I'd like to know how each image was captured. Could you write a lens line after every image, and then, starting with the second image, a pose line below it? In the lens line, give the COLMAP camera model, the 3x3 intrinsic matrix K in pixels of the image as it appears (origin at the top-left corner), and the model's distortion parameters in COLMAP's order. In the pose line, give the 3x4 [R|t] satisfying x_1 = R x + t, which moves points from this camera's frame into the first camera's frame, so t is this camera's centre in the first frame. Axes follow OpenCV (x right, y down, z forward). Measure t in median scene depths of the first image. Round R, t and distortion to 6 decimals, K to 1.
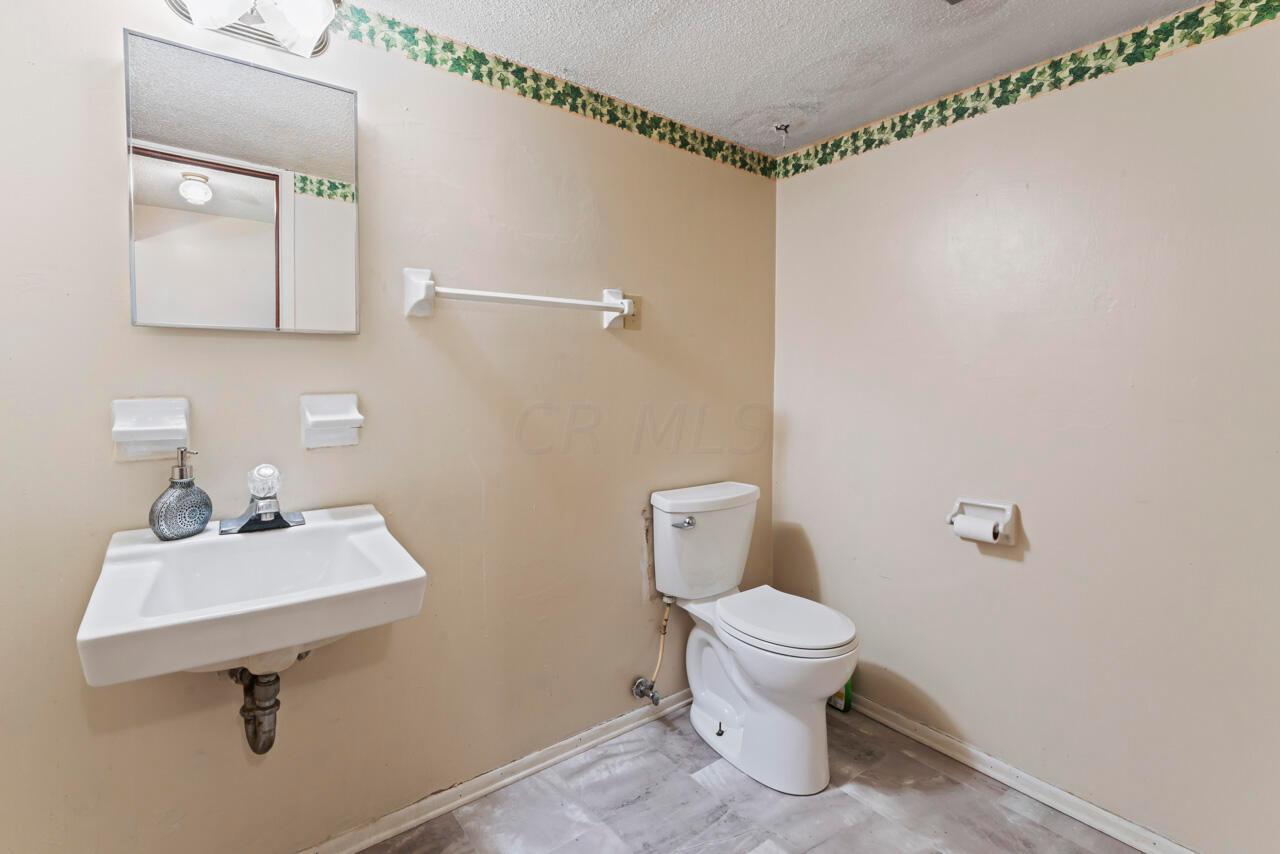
lens RADIAL K [[599.9, 0, 631.3], [0, 599.9, 378.6], [0, 0, 1]] dist [0.000919, 0.000167]
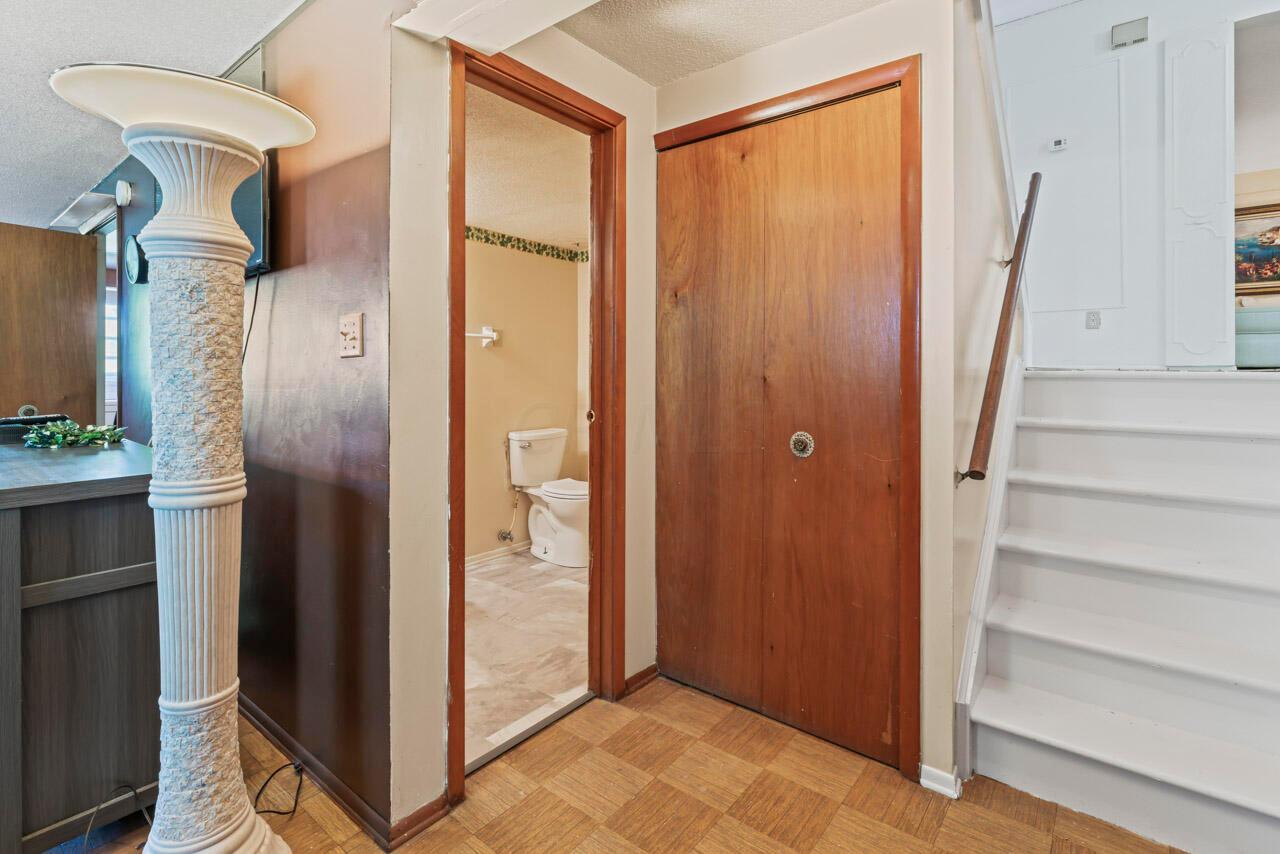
lens RADIAL K [[599.9, 0, 647.9], [0, 599.9, 370.7], [0, 0, 1]] dist [0.000919, 0.000167]
pose [[0.966672, -0.006821, 0.255926, -0.025017], [0.006614, 0.999977, 0.001669, -0.004697], [-0.255931, 0.000079, 0.966695, -0.946403]]
